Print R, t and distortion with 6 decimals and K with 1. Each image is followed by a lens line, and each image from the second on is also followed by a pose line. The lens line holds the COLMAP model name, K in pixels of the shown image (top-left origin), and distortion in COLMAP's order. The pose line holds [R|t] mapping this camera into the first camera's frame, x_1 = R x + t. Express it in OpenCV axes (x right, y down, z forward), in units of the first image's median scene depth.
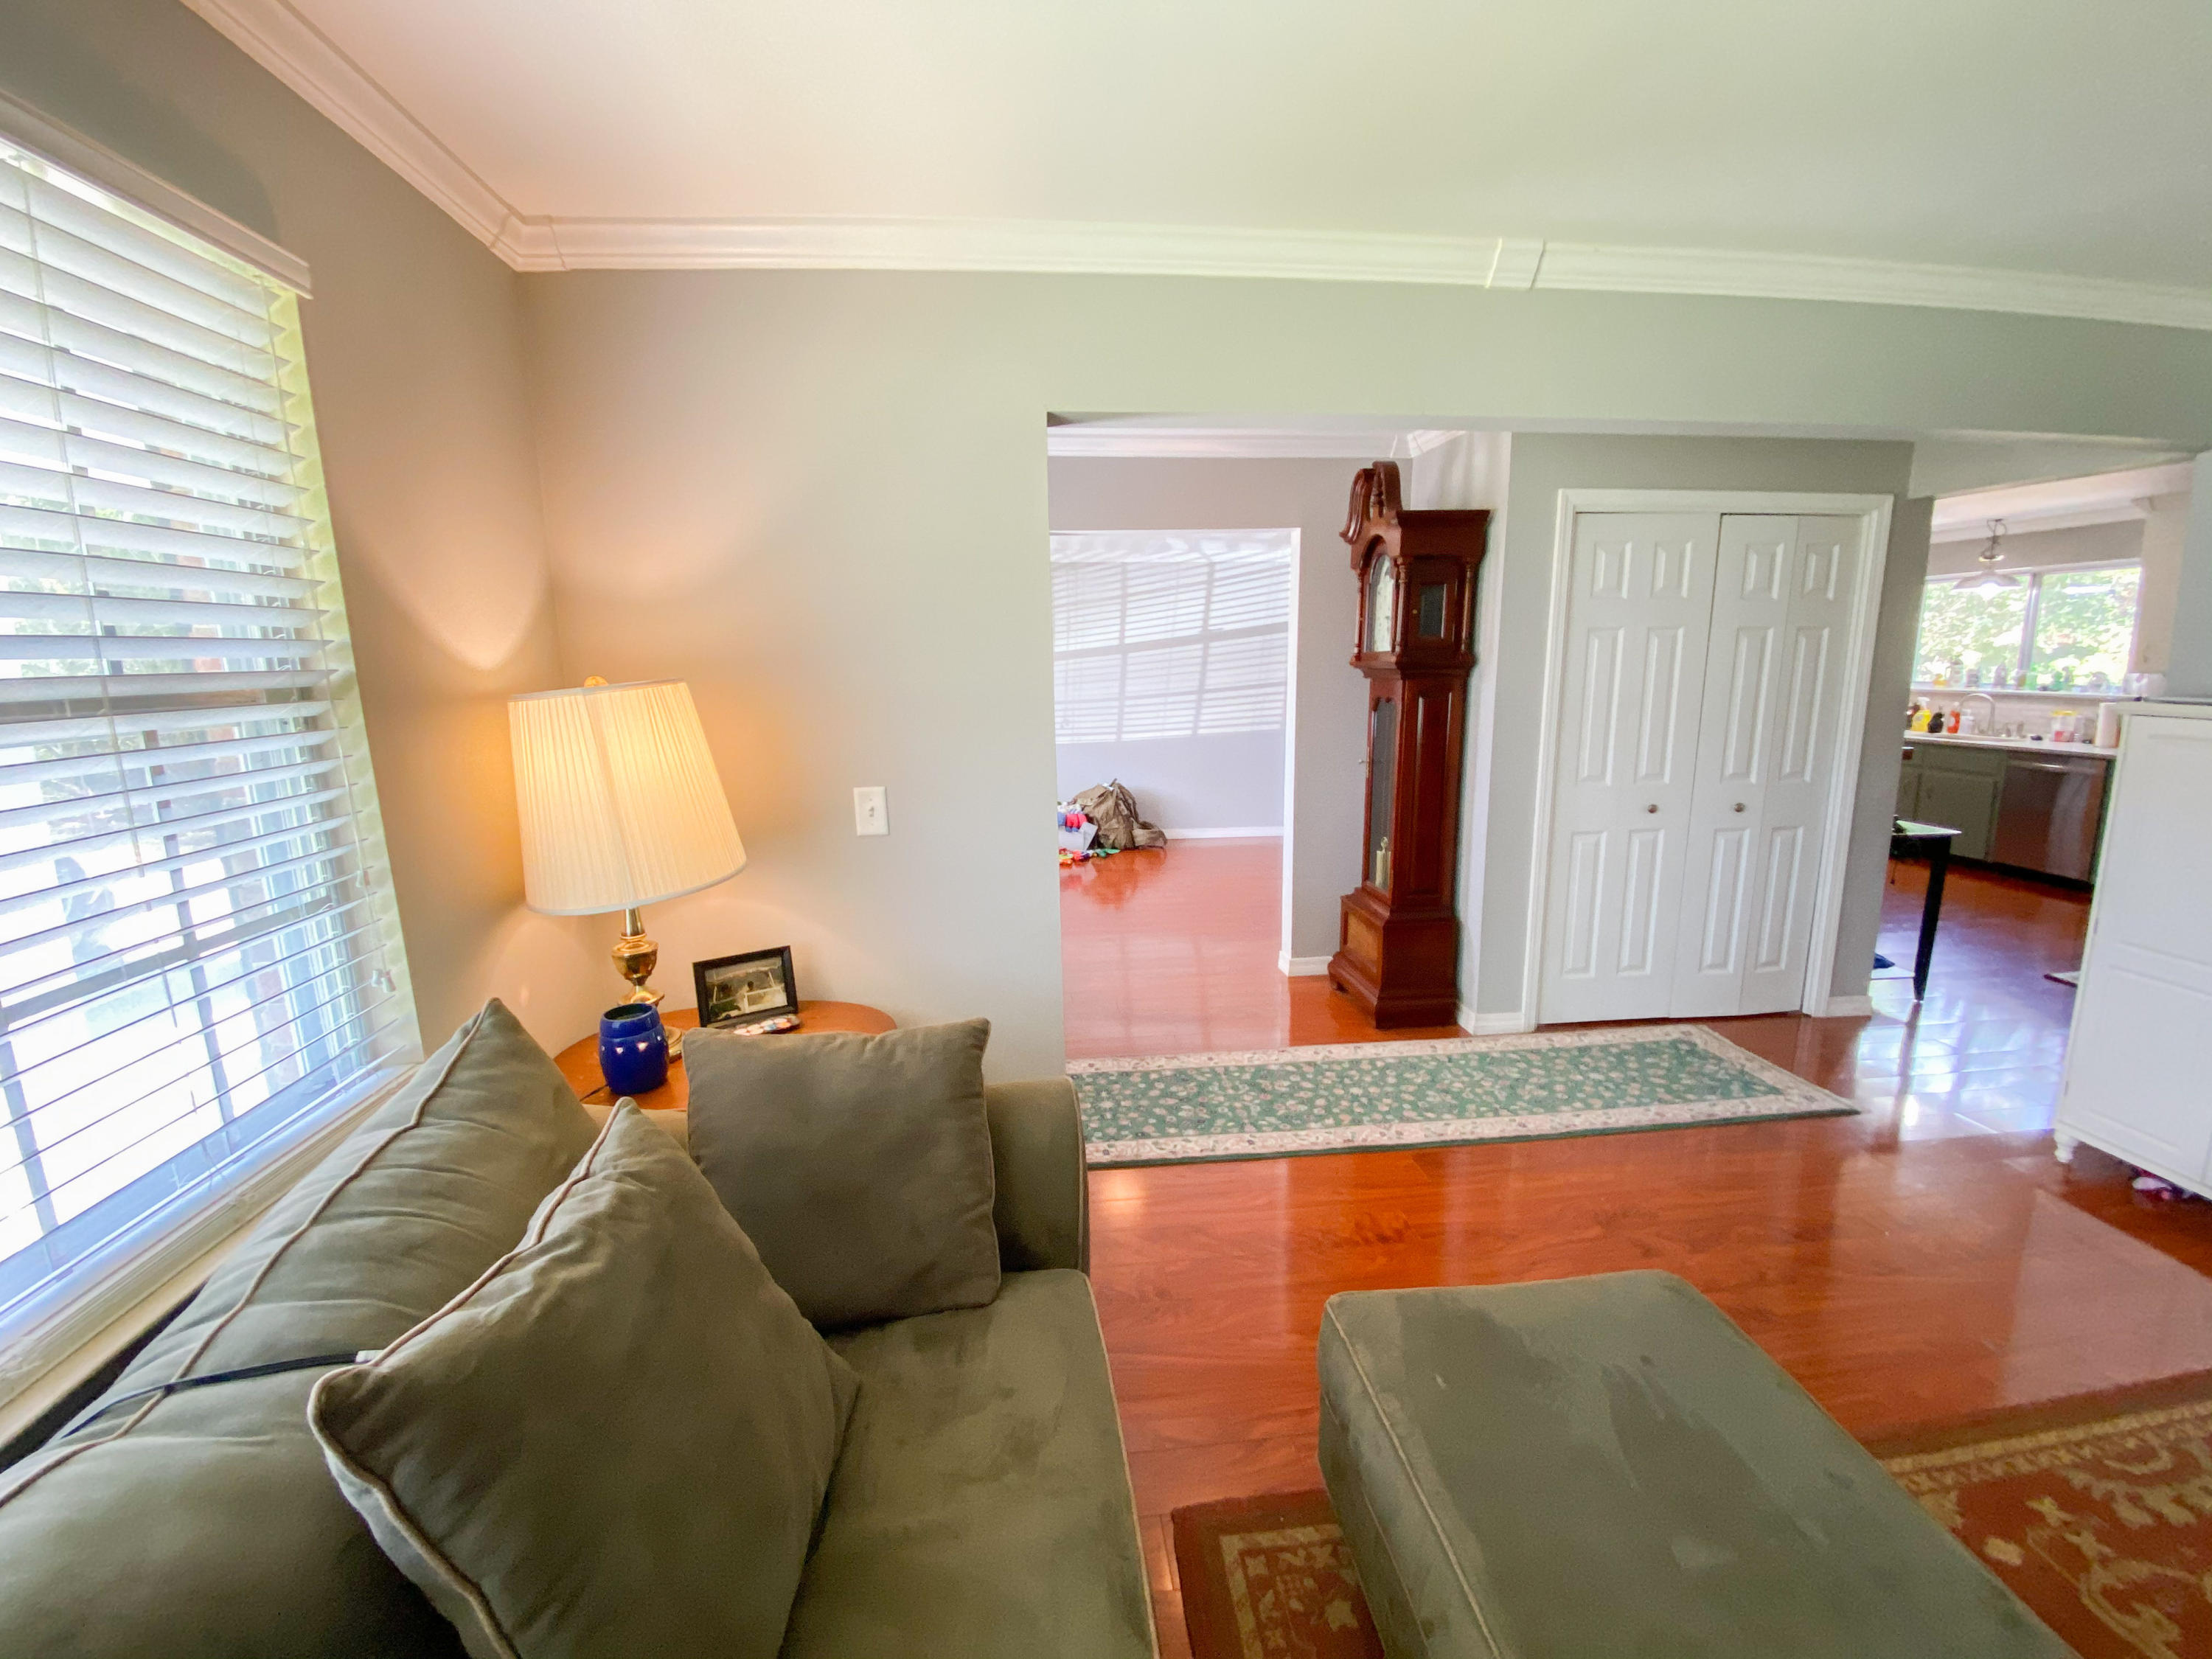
lens RADIAL K [[887.6, 0, 1098.9], [0, 887.6, 828.9], [0, 0, 1]] dist [0.059982, -0.037669]
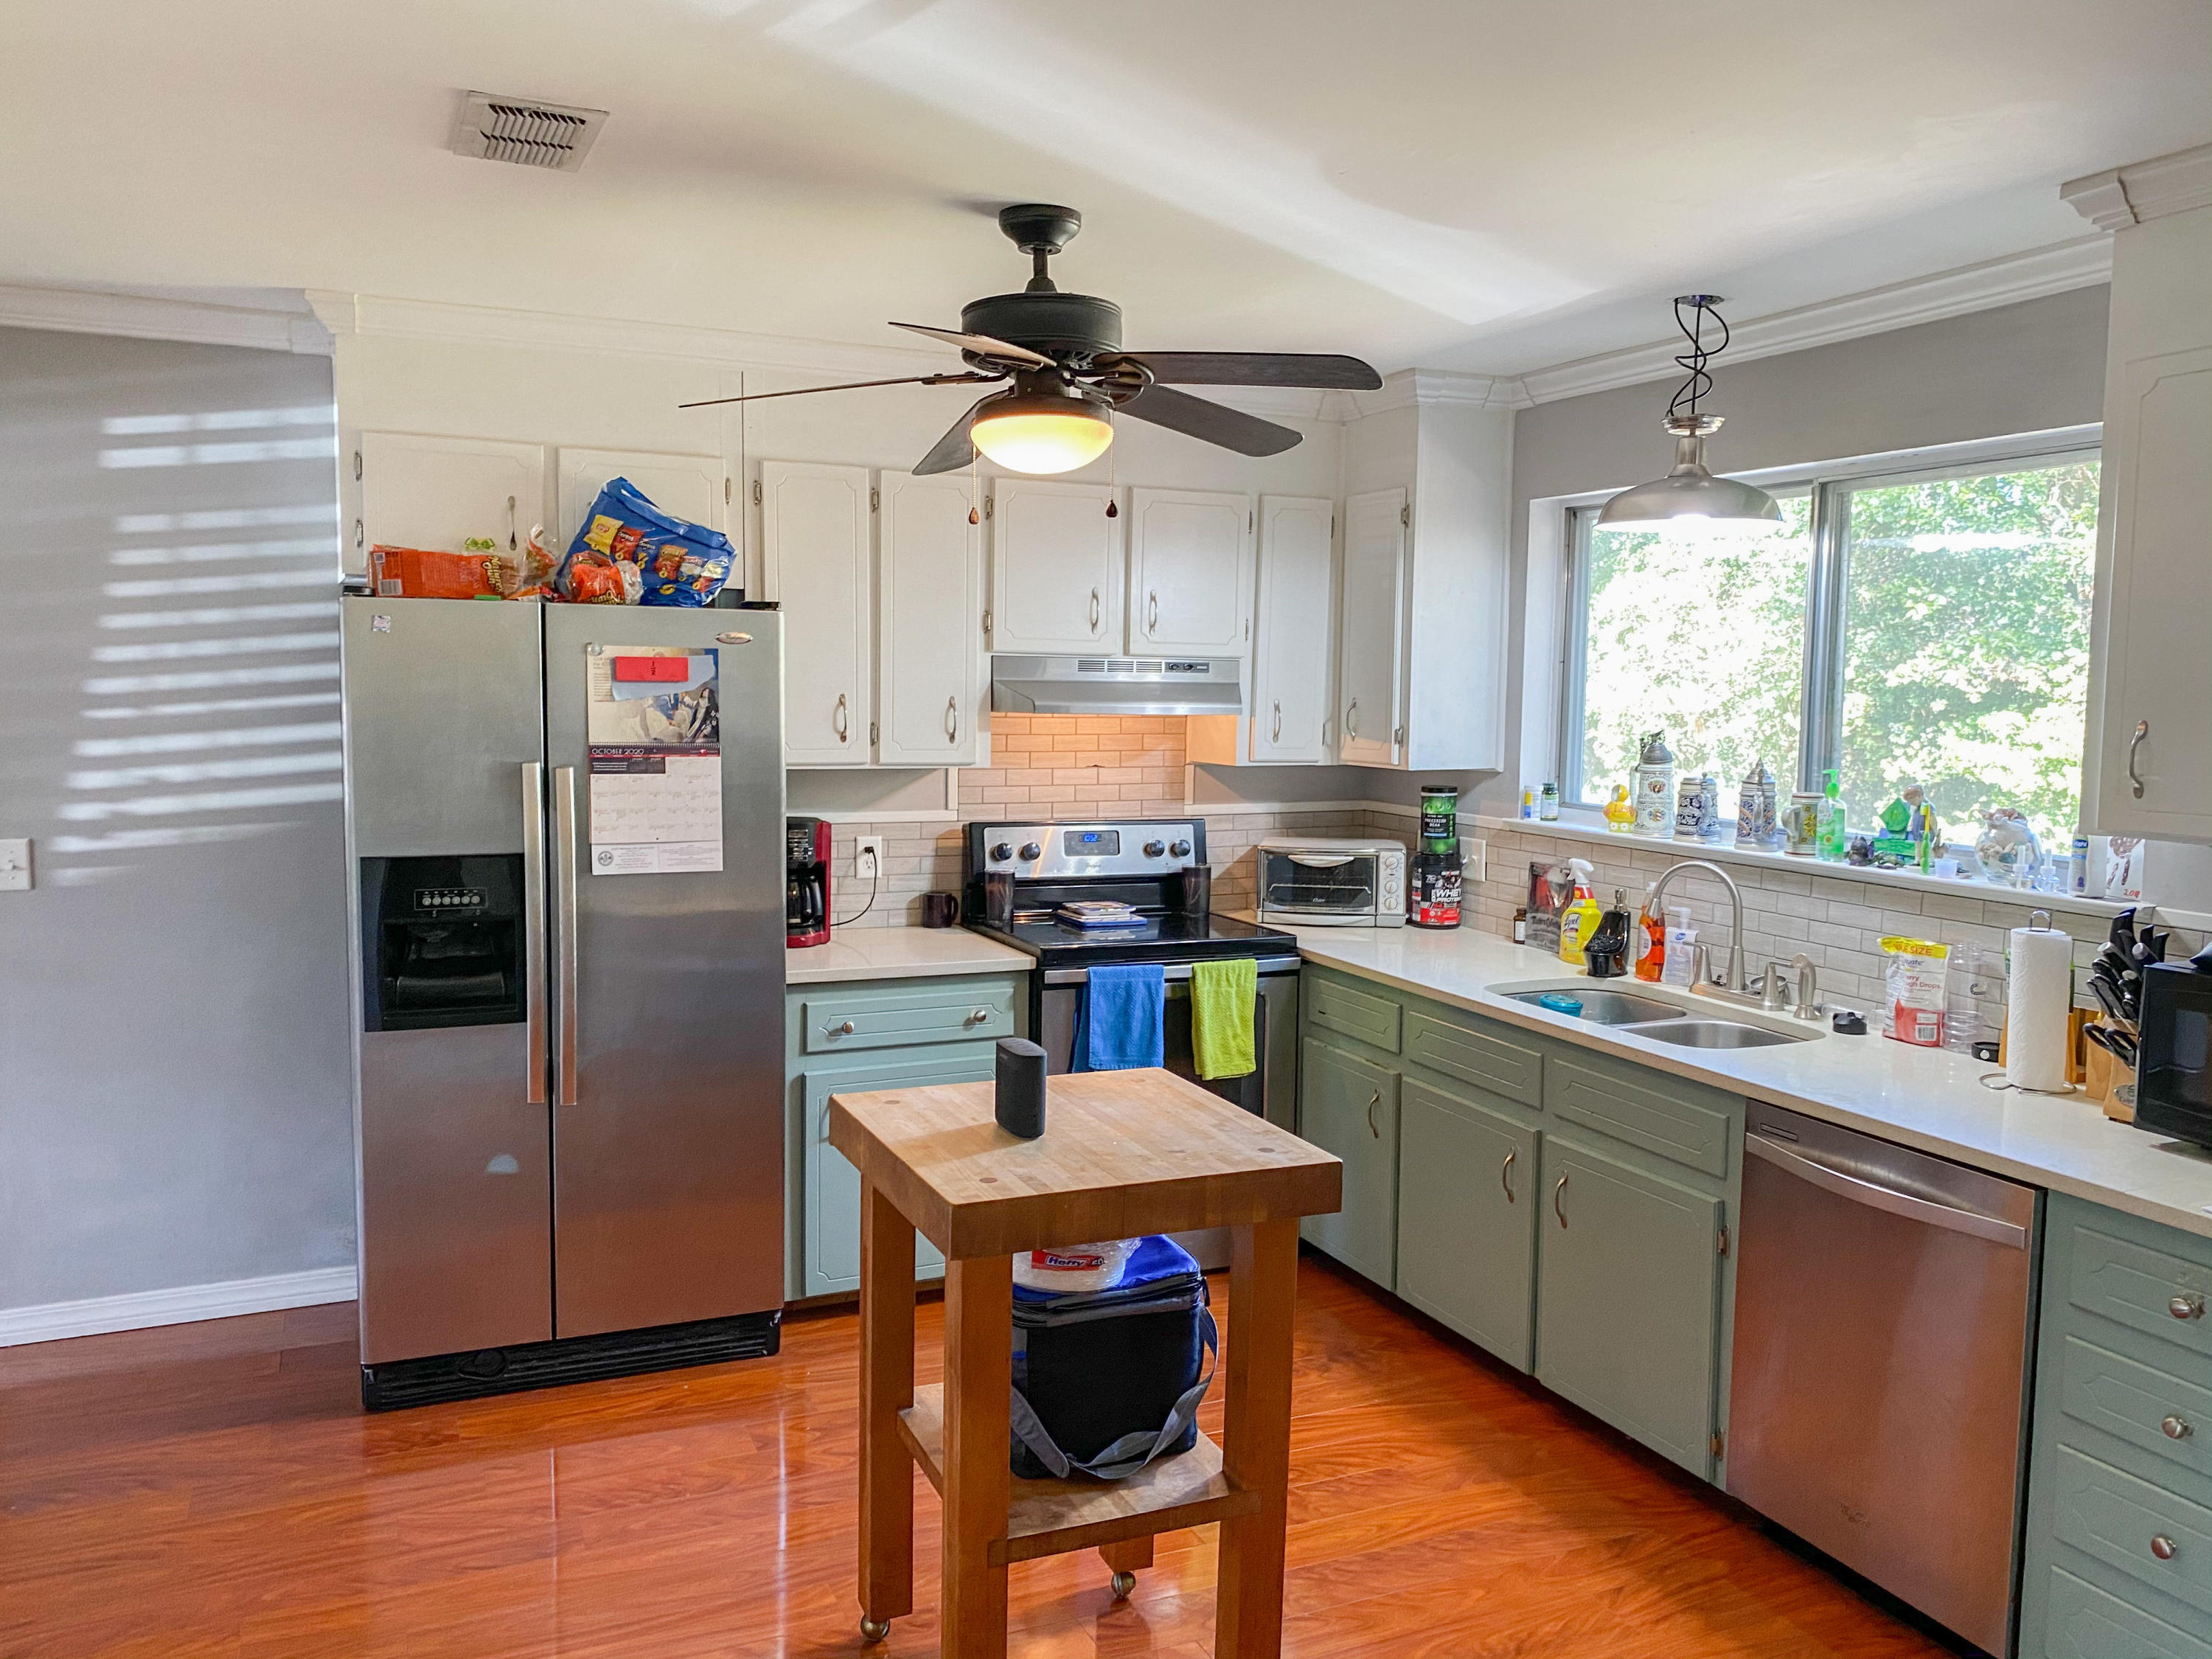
lens RADIAL K [[1730.0, 0, 1094.7], [0, 1730.0, 832.1], [0, 0, 1]] dist [0.058276, -0.061811]
pose [[0.948473, 0.001038, 0.316856, 0.600078], [0.026708, 0.996174, -0.083210, -0.117963], [-0.315730, 0.087385, 0.944817, 0.514975]]
